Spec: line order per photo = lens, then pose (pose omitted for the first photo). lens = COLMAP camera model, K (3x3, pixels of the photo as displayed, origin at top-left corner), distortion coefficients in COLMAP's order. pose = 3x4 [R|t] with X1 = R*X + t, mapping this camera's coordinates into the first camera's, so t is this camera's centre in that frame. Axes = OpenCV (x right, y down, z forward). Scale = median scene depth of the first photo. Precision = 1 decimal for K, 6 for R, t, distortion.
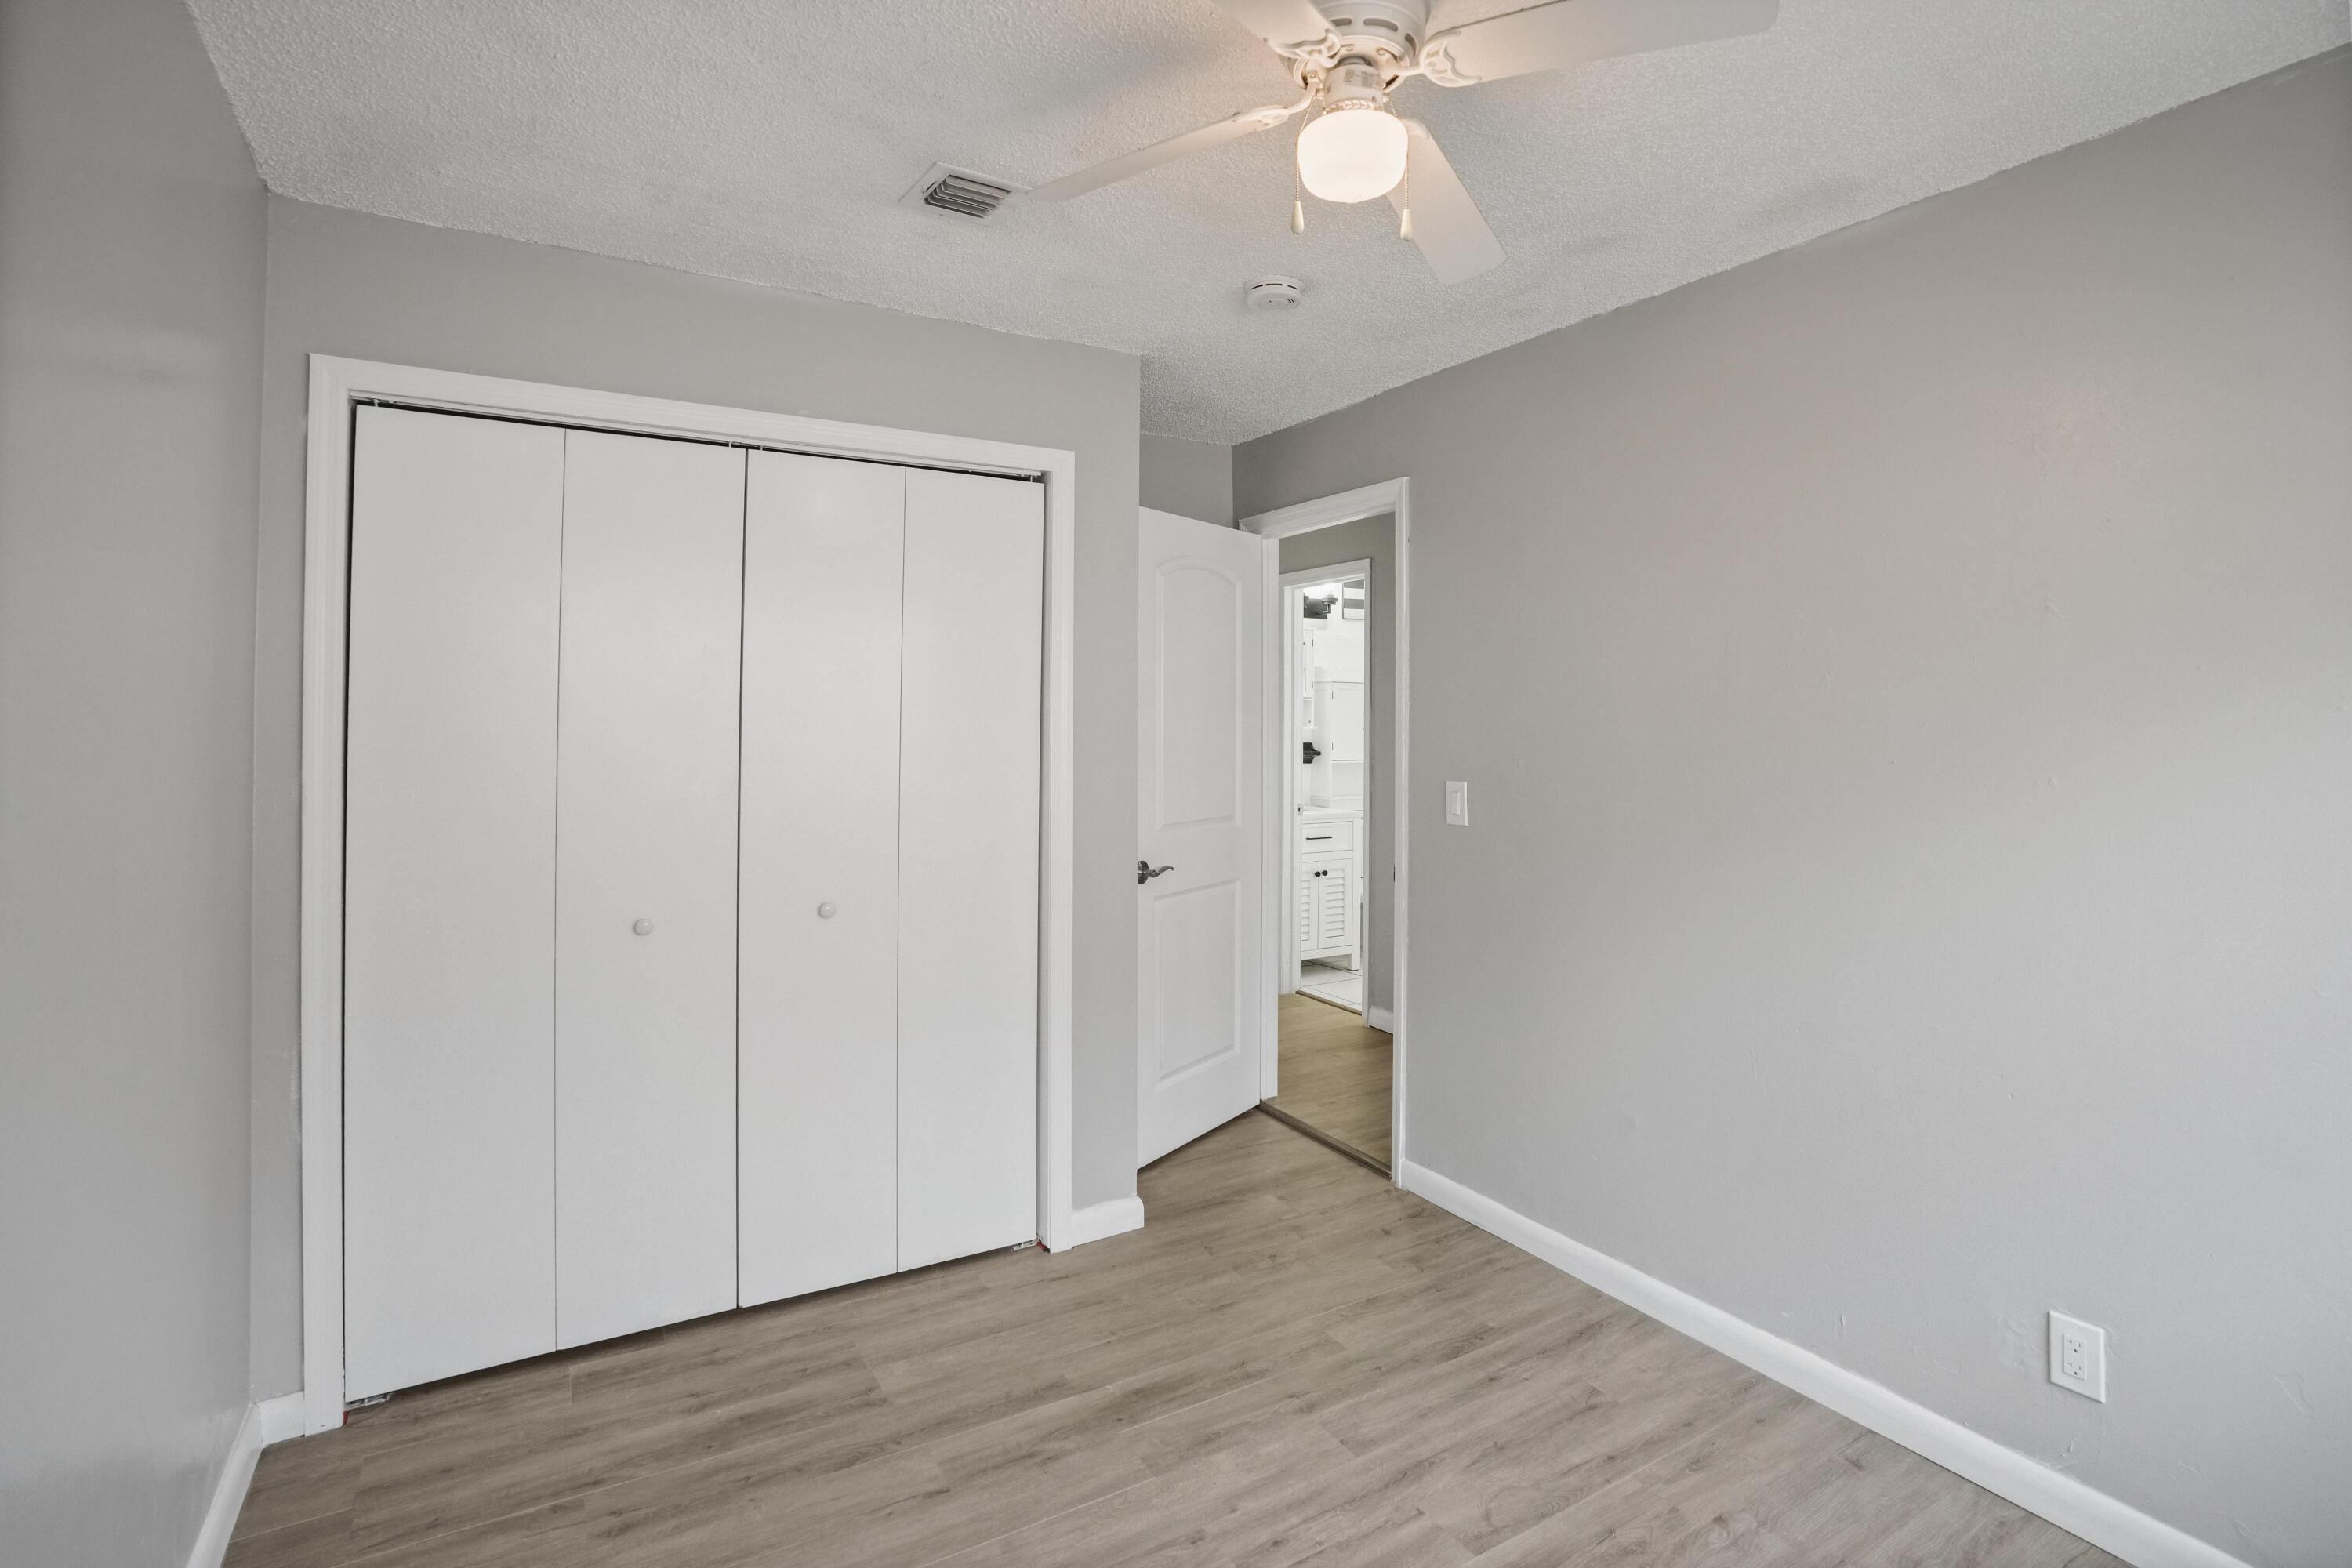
lens RADIAL K [[1118.9, 0, 1206.2], [0, 1118.9, 728.7], [0, 0, 1]] dist [-0.071045, 0.027884]
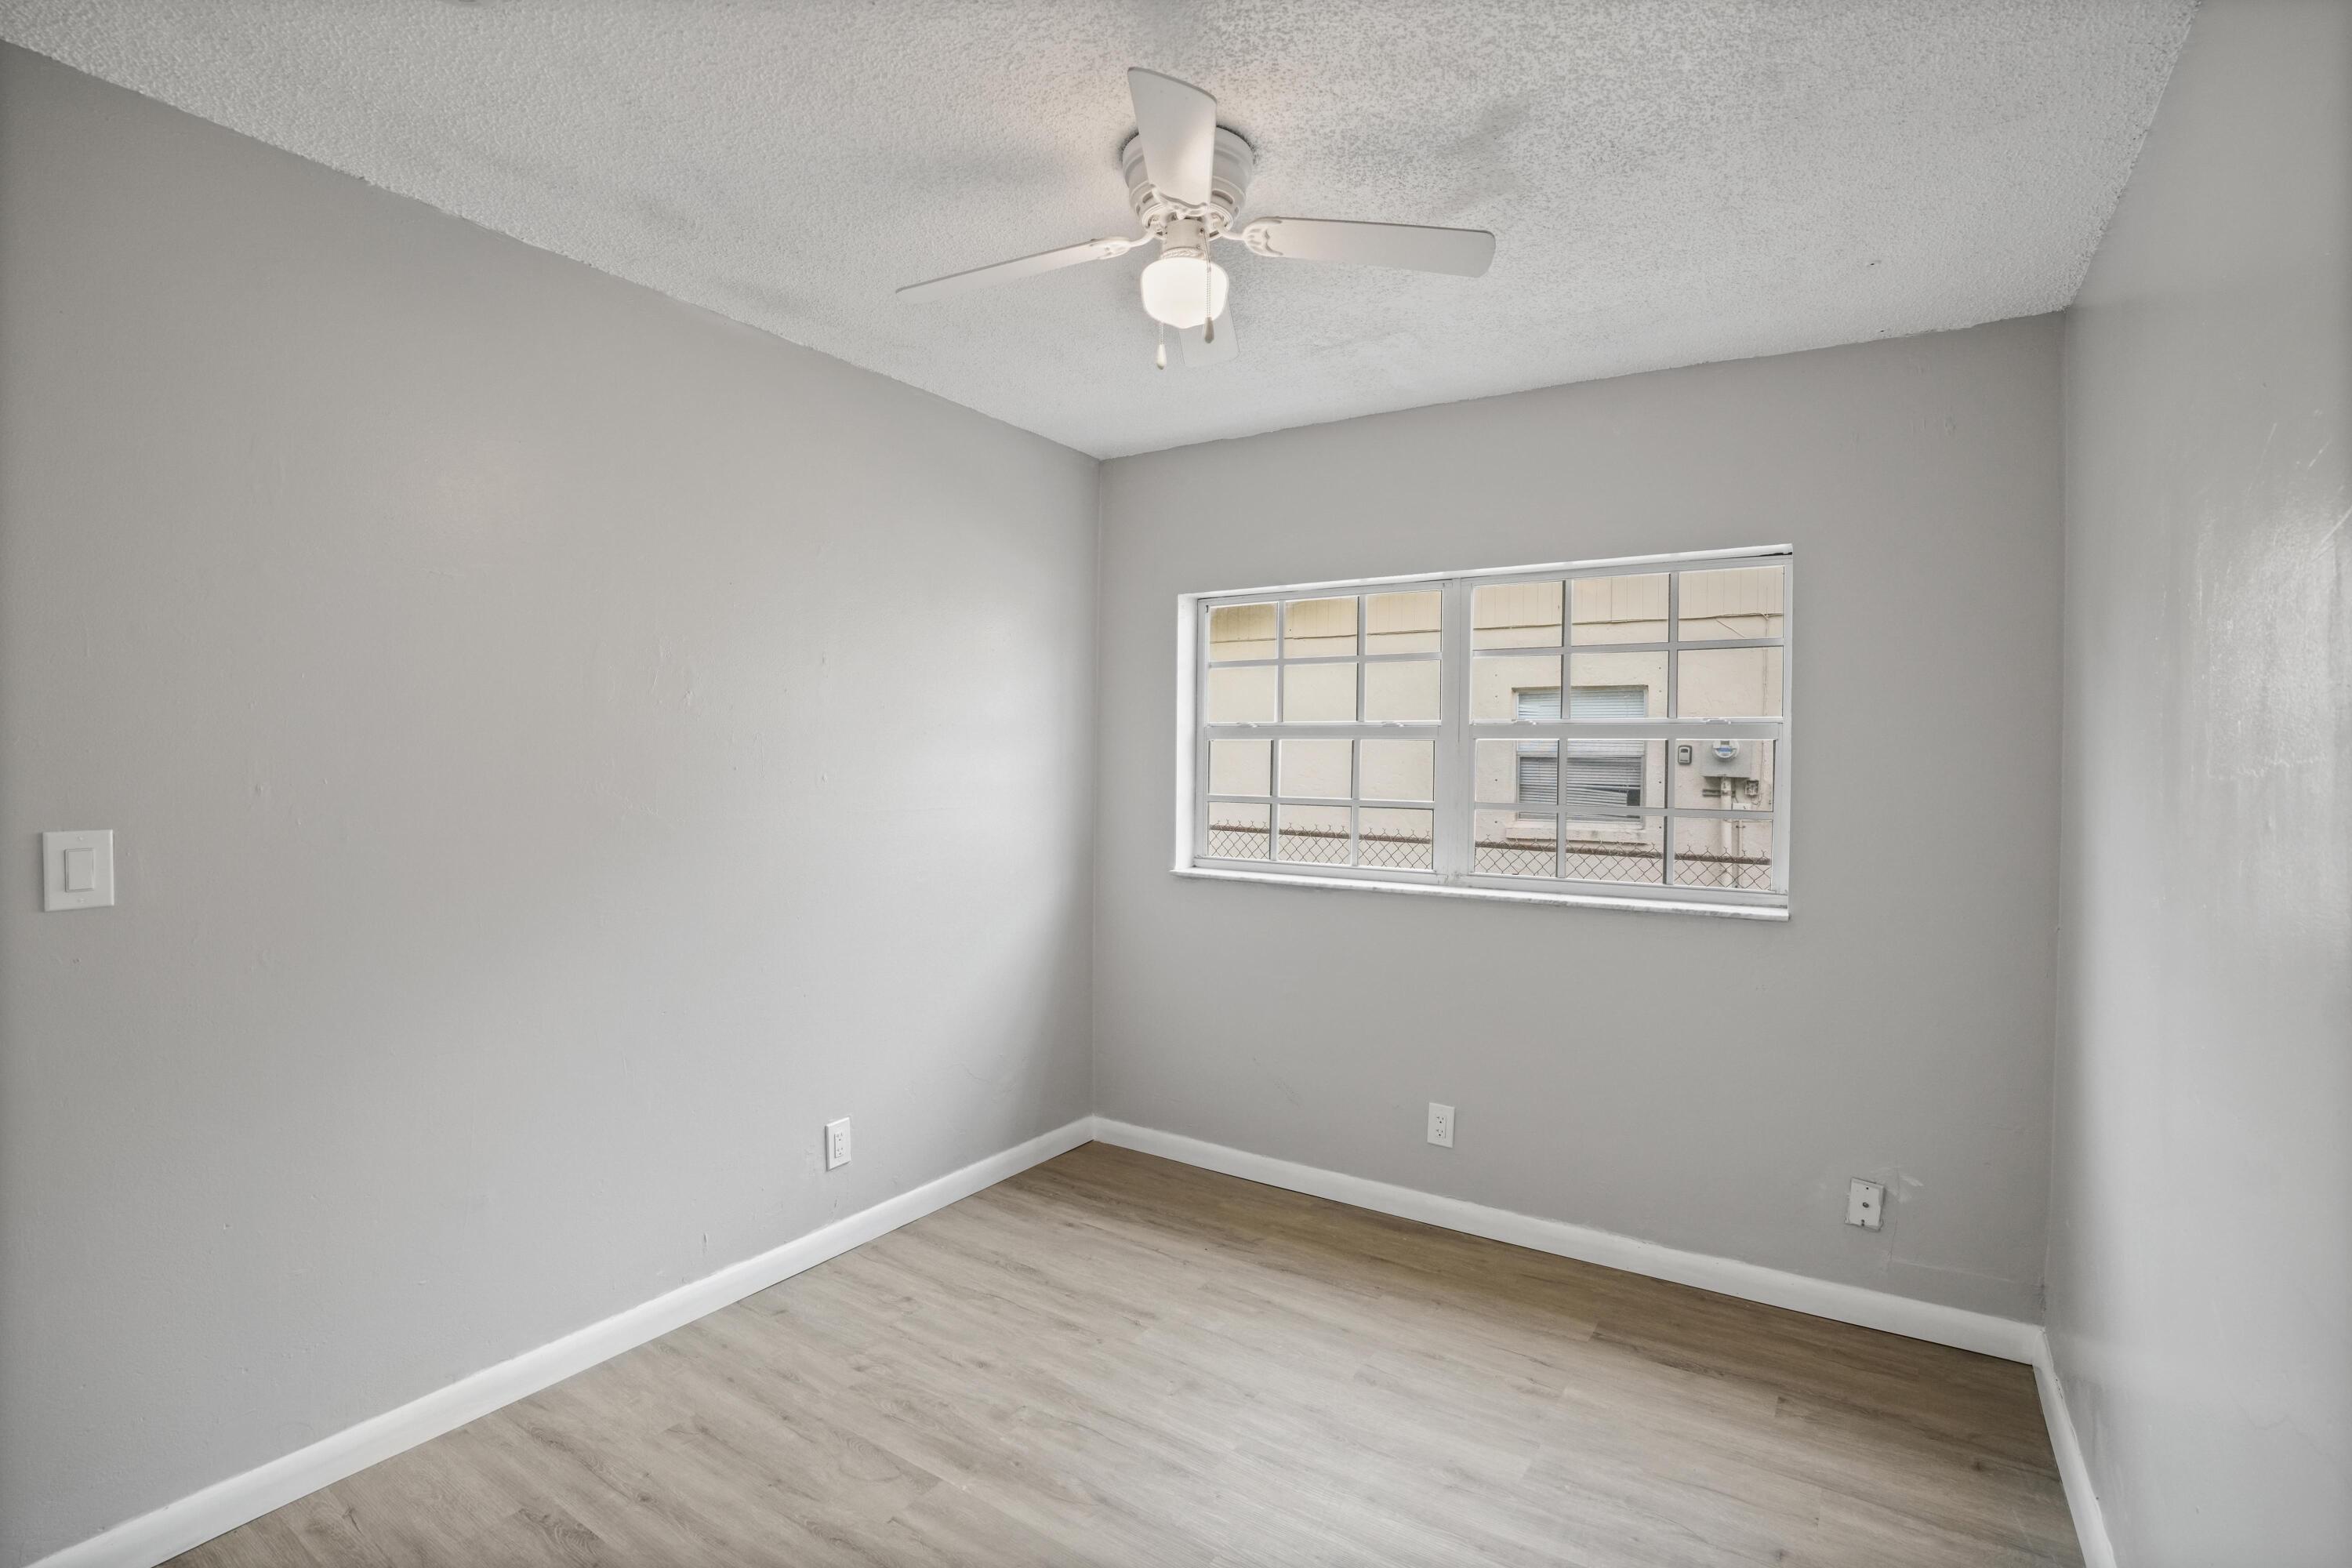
lens RADIAL K [[1095.9, 0, 1189.9], [0, 1095.9, 763.0], [0, 0, 1]] dist [-0.070999, 0.028337]
pose [[-0.436362, -0.019274, 0.899565, -0.668927], [-0.016658, 0.999772, 0.013341, -0.004380], [-0.899617, -0.009164, -0.436584, 0.986678]]
